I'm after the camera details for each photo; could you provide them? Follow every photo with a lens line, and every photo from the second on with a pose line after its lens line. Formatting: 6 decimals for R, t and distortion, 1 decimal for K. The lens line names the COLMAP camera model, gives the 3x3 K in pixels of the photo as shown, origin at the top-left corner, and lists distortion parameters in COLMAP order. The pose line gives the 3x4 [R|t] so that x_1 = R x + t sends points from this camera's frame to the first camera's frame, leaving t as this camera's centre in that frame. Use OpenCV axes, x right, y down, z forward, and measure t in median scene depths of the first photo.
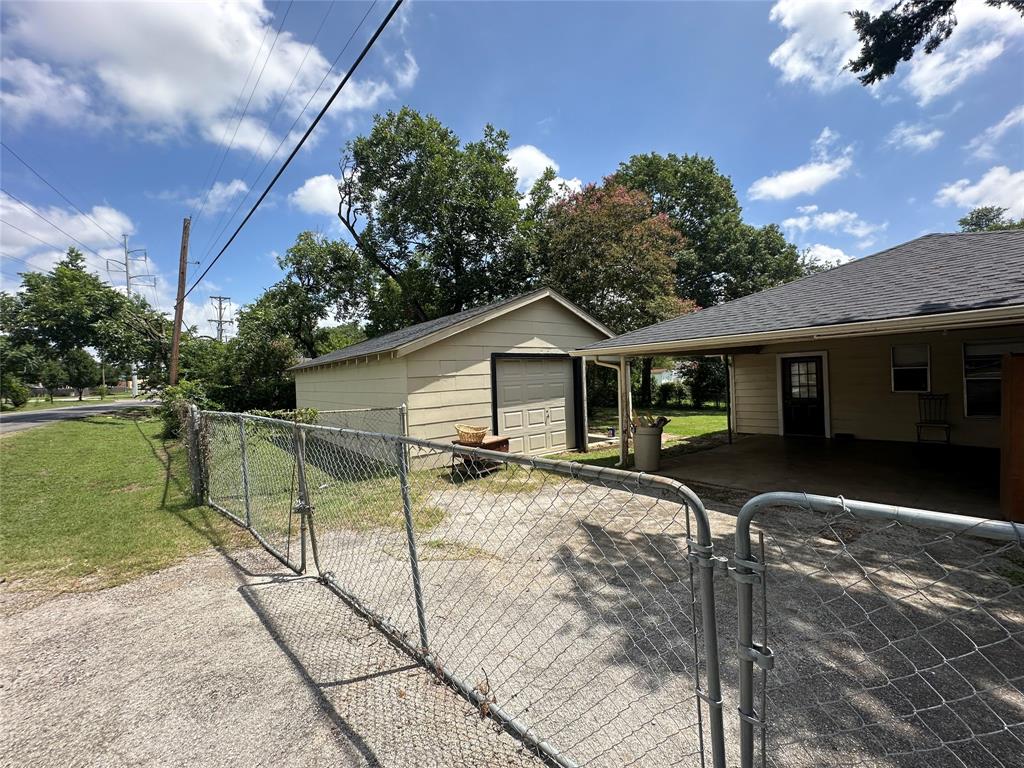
lens RADIAL K [[400.7, 0, 509.7], [0, 400.7, 380.0], [0, 0, 1]] dist [0.011331, -0.003609]
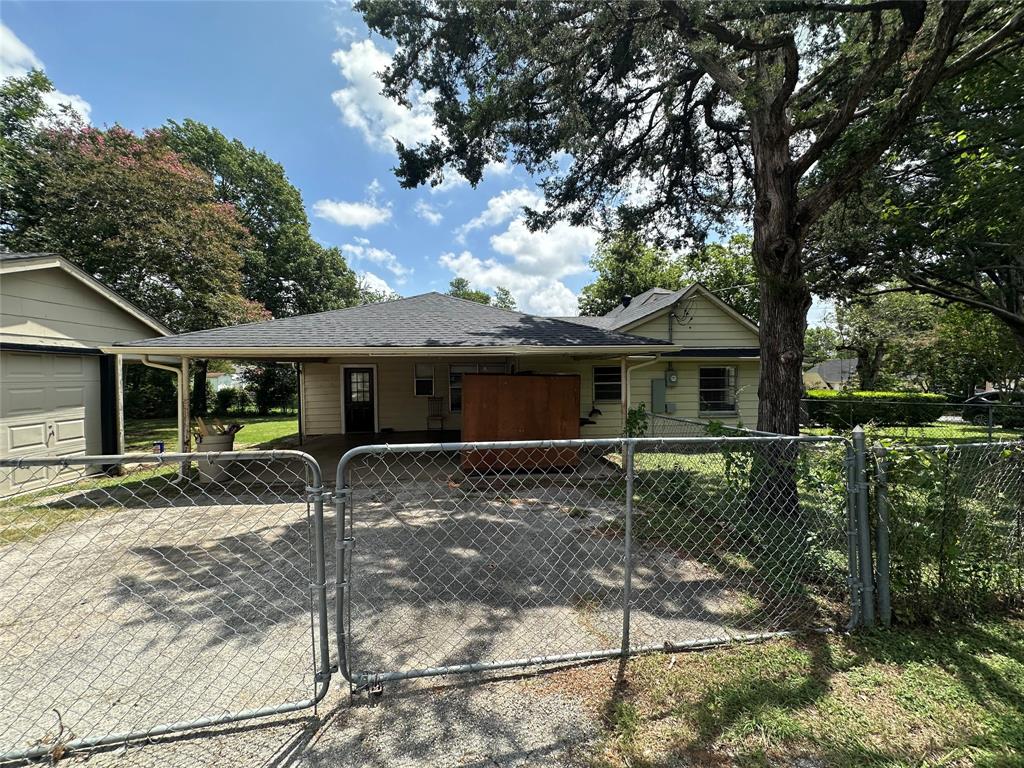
lens RADIAL K [[410.5, 0, 512.0], [0, 410.5, 384.0], [0, 0, 1]] dist [0.076731, -0.022792]
pose [[0.549026, 0.016968, 0.835633, -0.074430], [-0.012584, 0.999848, -0.012035, 0.000614], [-0.835710, -0.003908, 0.549157, -0.080755]]
